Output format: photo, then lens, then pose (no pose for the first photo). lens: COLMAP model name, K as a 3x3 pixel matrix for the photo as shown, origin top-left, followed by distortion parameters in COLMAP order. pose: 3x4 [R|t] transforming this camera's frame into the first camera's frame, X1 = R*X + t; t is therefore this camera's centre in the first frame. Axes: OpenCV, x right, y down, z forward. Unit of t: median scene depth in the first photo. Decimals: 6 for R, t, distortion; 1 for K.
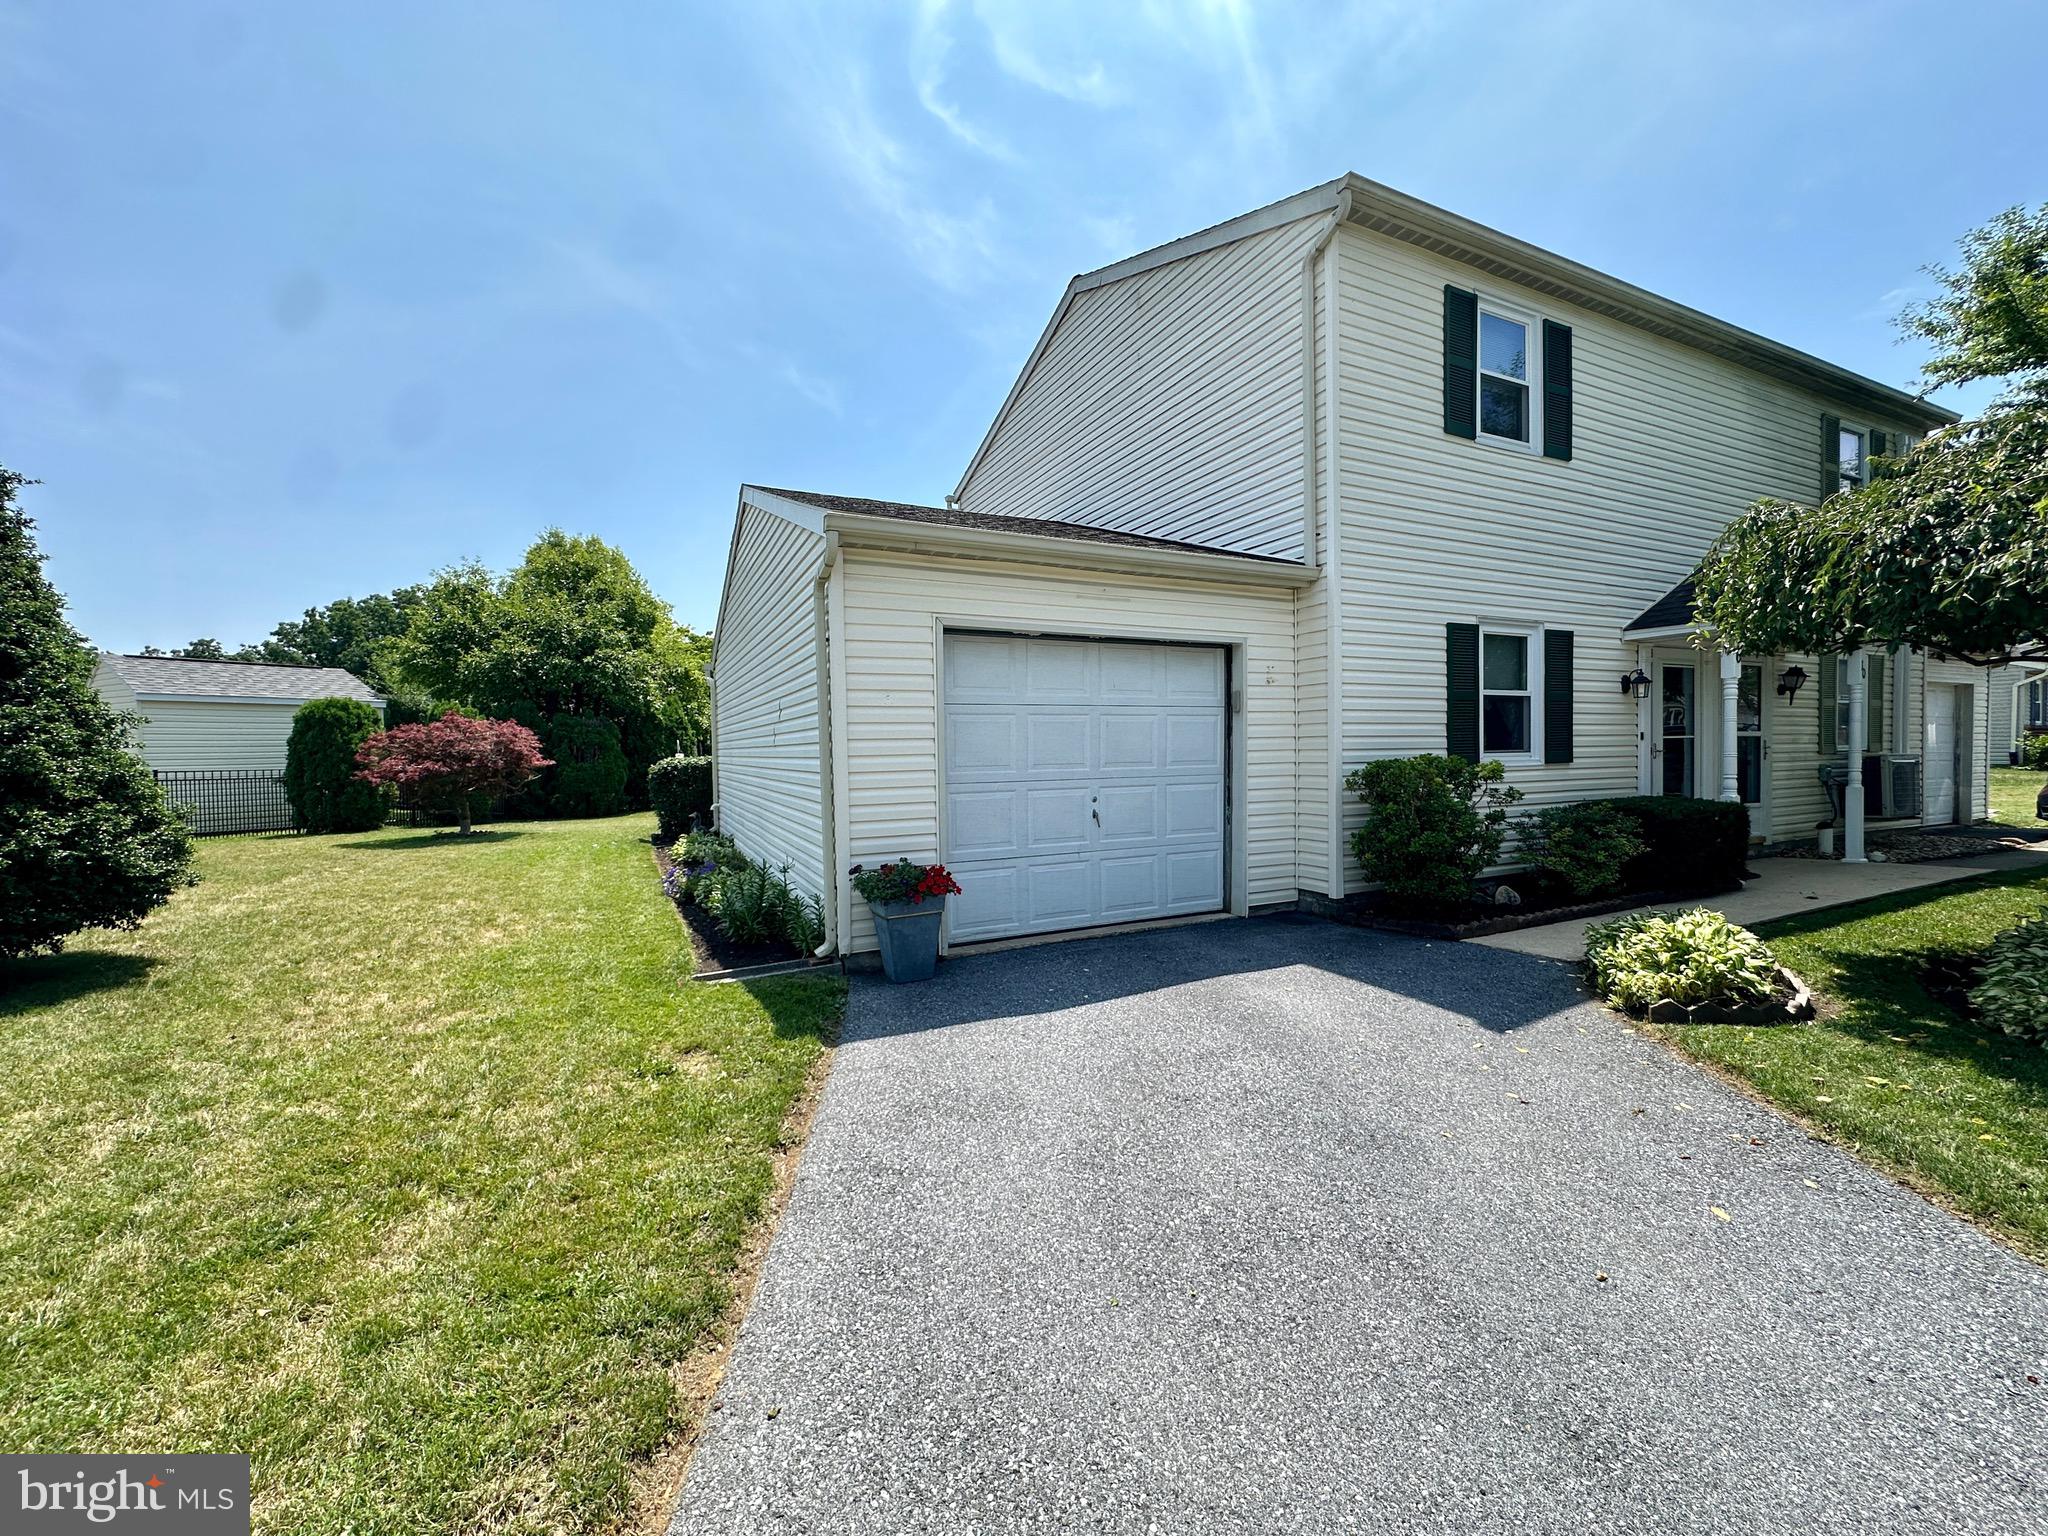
lens RADIAL K [[820.2, 0, 1021.1], [0, 820.2, 771.5], [0, 0, 1]] dist [-0.004975, 0.000886]
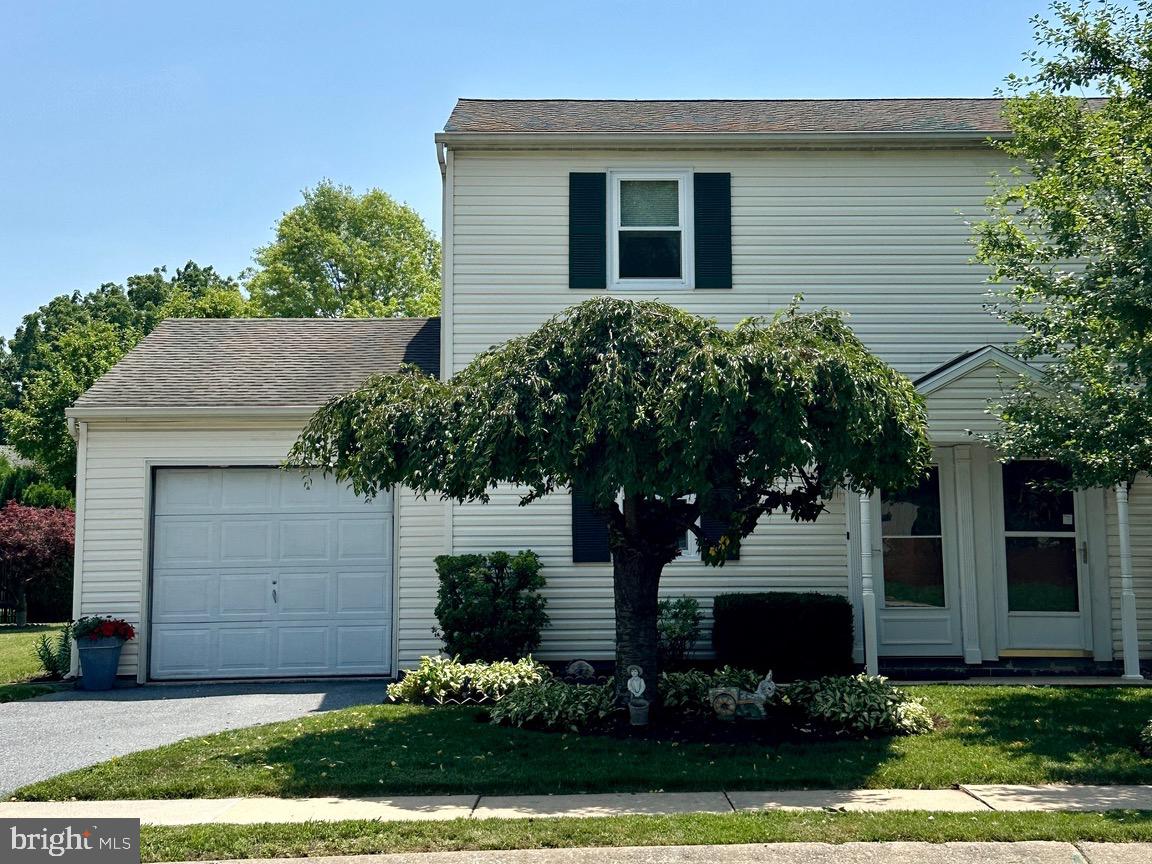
lens RADIAL K [[1750.9, 0, 578.3], [0, 1750.9, 295.8], [0, 0, 1]] dist [0.102771, 0.000000]
pose [[0.912766, -0.048692, -0.405570, 1.712382], [-0.015892, 0.987885, -0.154370, 0.006749], [0.408174, 0.147349, 0.900934, -1.473762]]
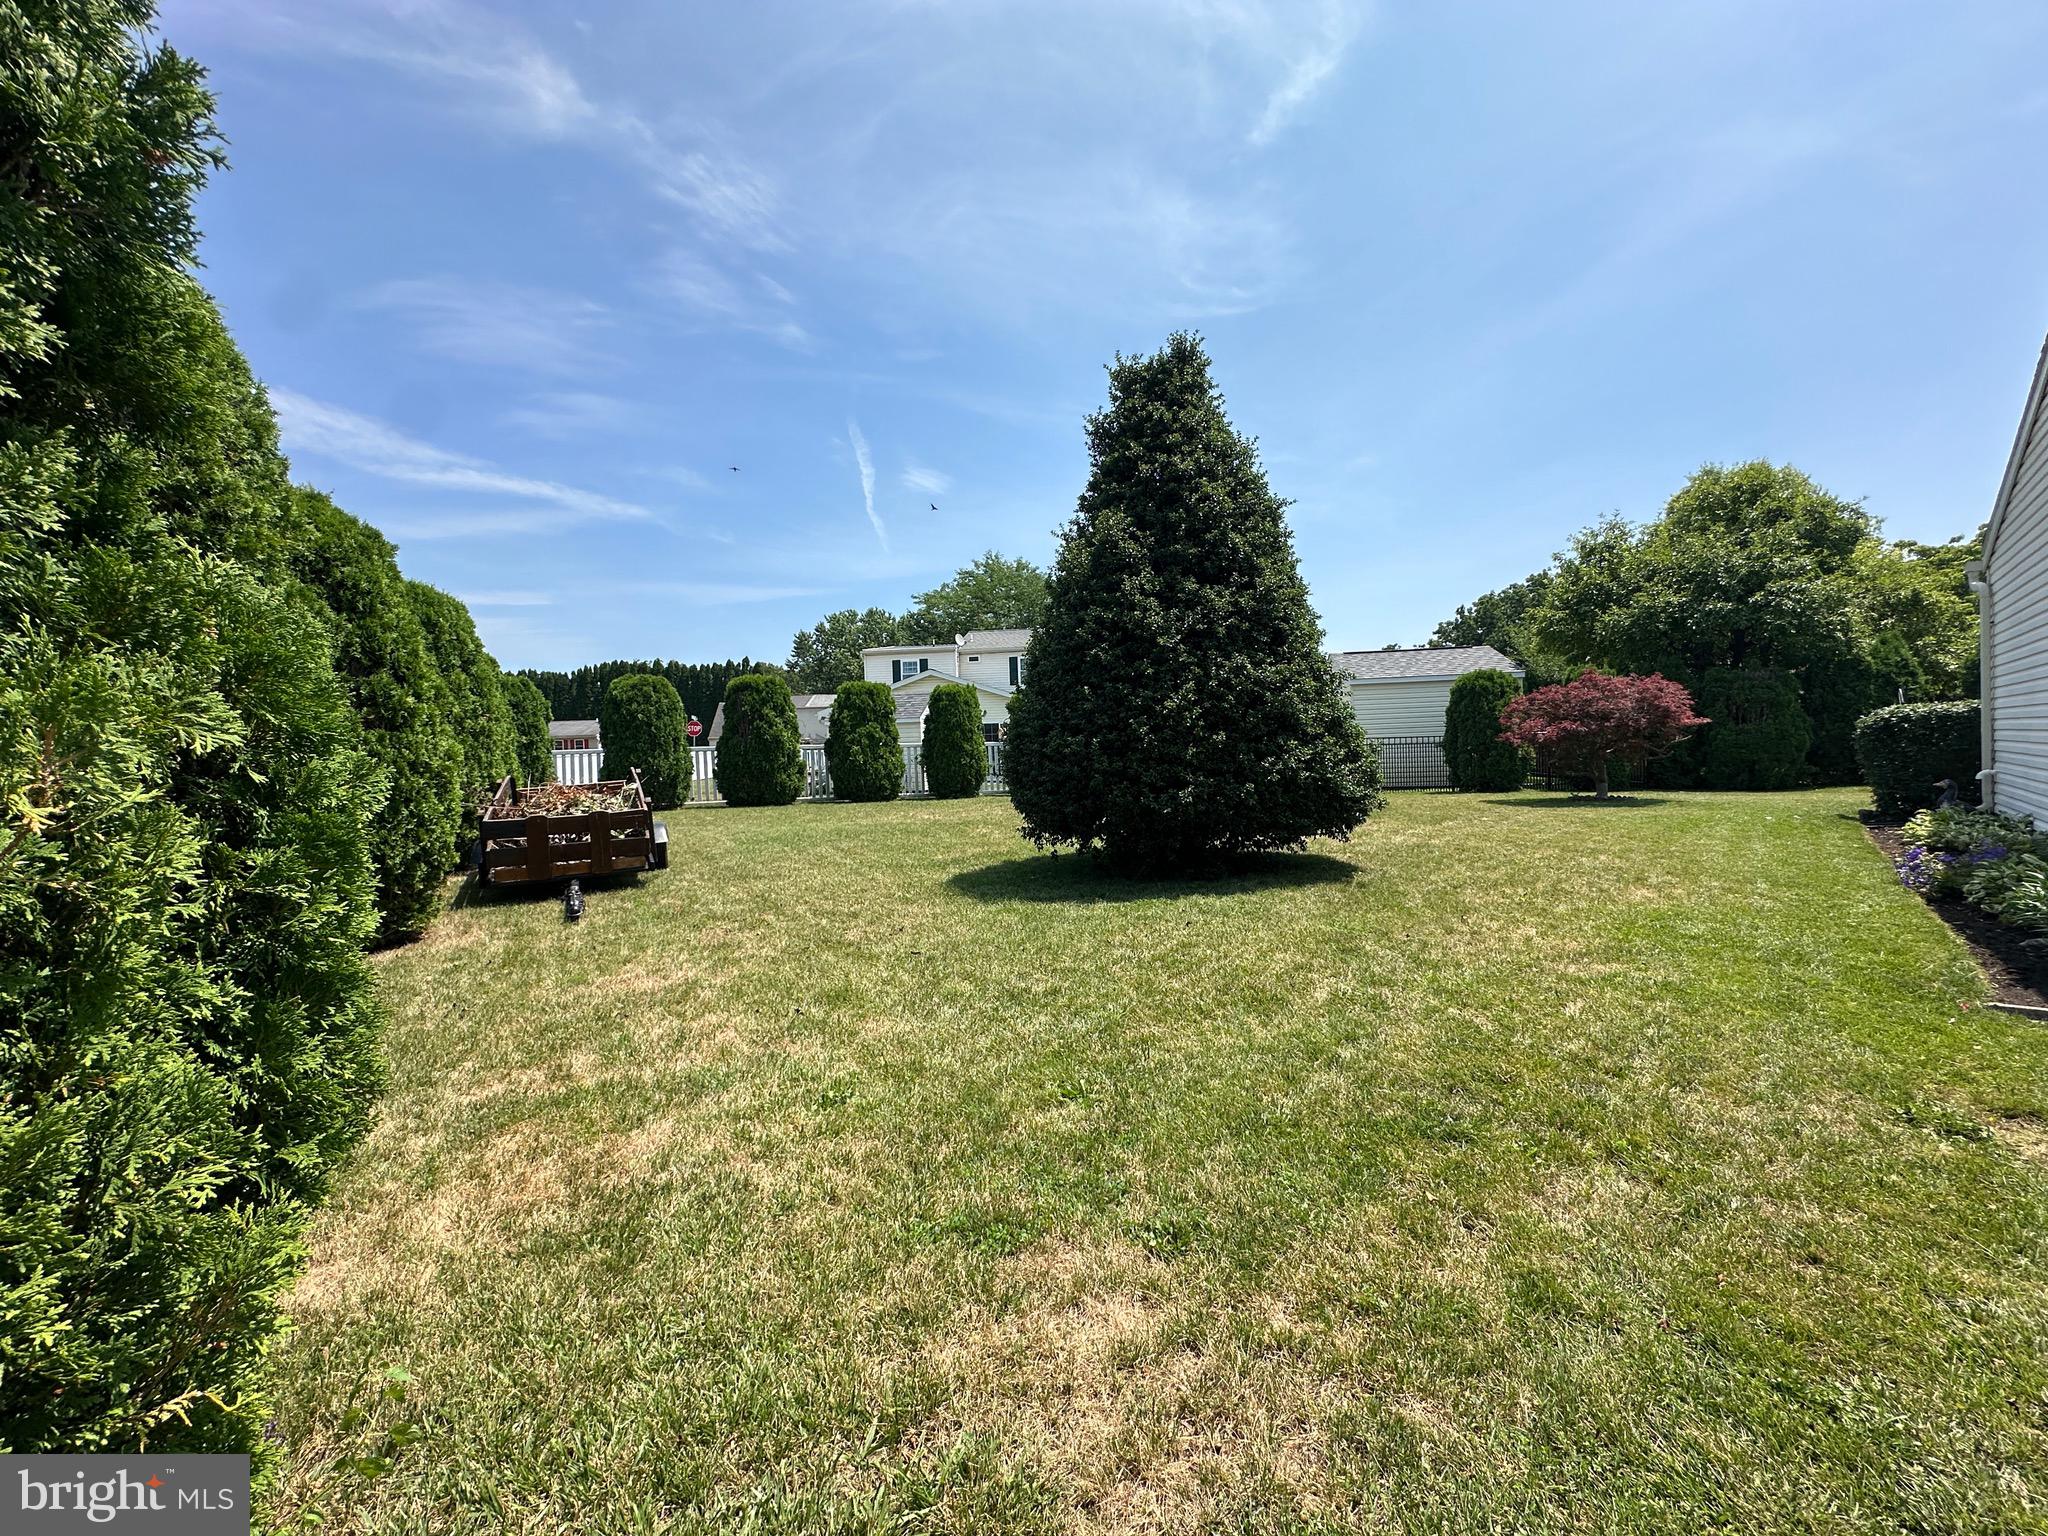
lens RADIAL K [[820.2, 0, 1022.5], [0, 820.2, 770.6], [0, 0, 1]] dist [-0.004975, 0.000886]
pose [[0.356227, 0.021354, -0.934155, -0.063712], [0.003178, 0.999705, 0.024064, 0.041048], [0.934394, -0.011541, 0.356054, 0.064254]]
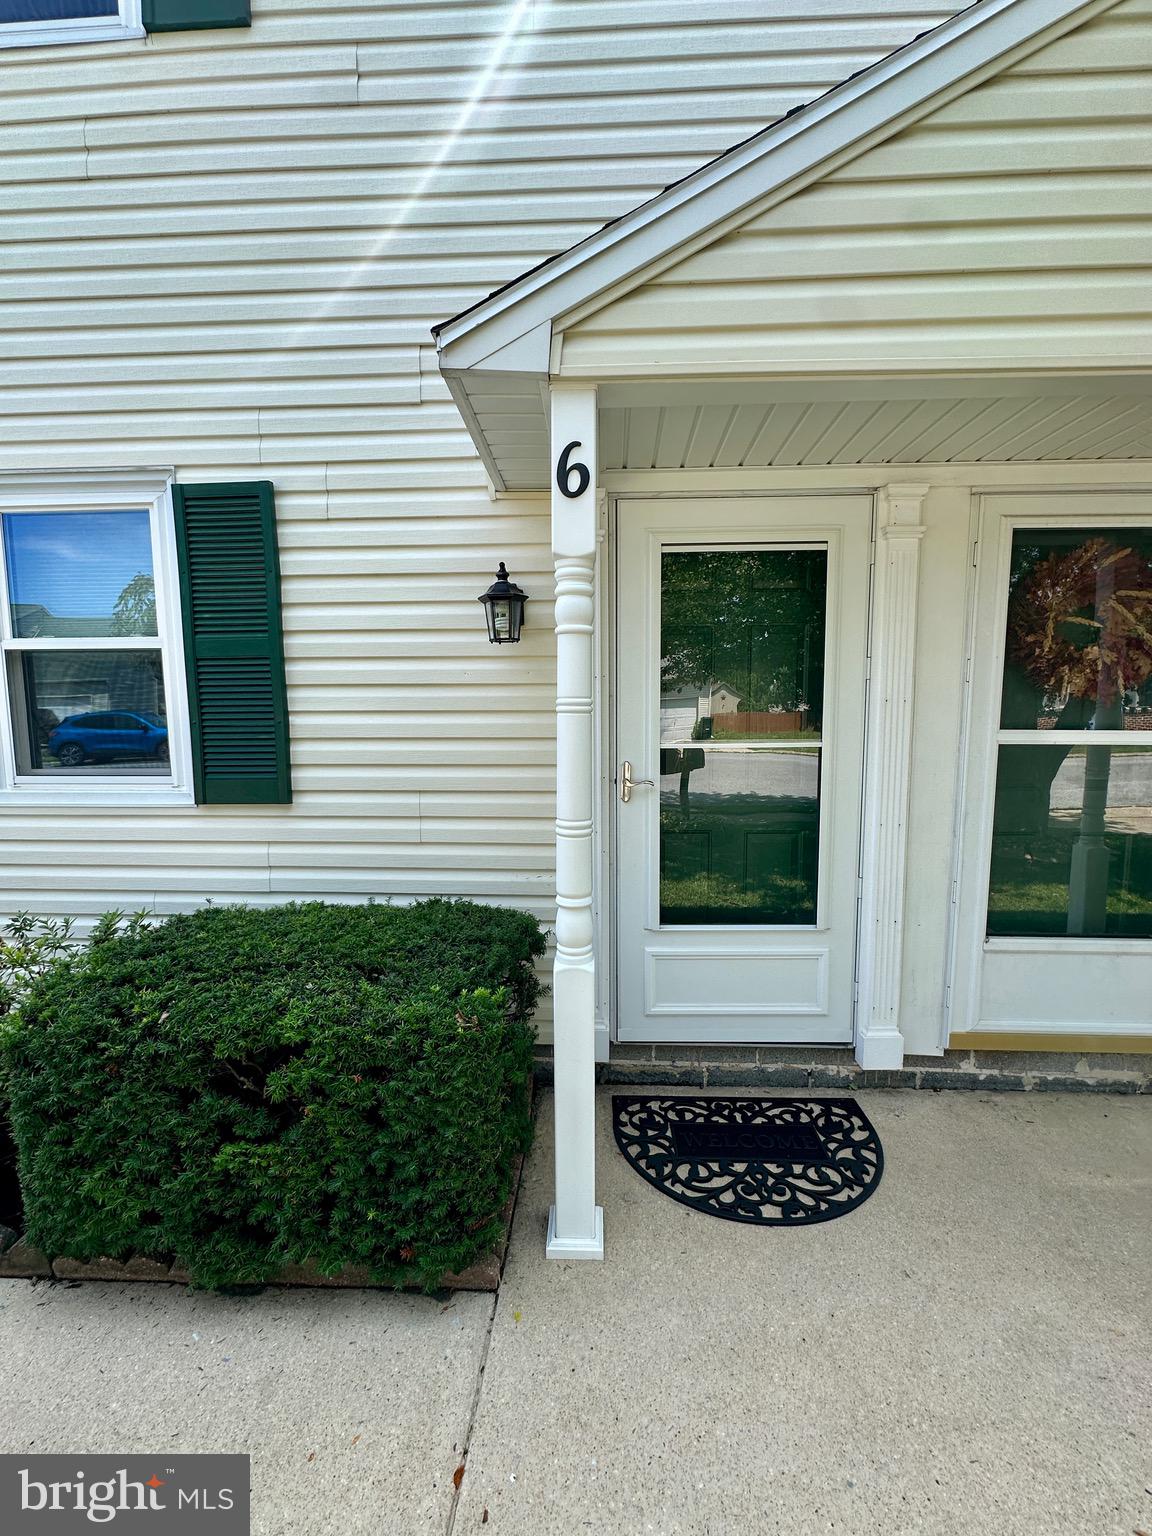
lens RADIAL K [[615.1, 0, 570.1], [0, 615.1, 768.5], [0, 0, 1]] dist [-0.004975, 0.000886]
pose [[0.881047, 0.055893, -0.469716, 1.128913], [-0.017856, 0.996217, 0.085051, -0.070024], [0.472692, -0.066547, 0.878711, 0.937815]]
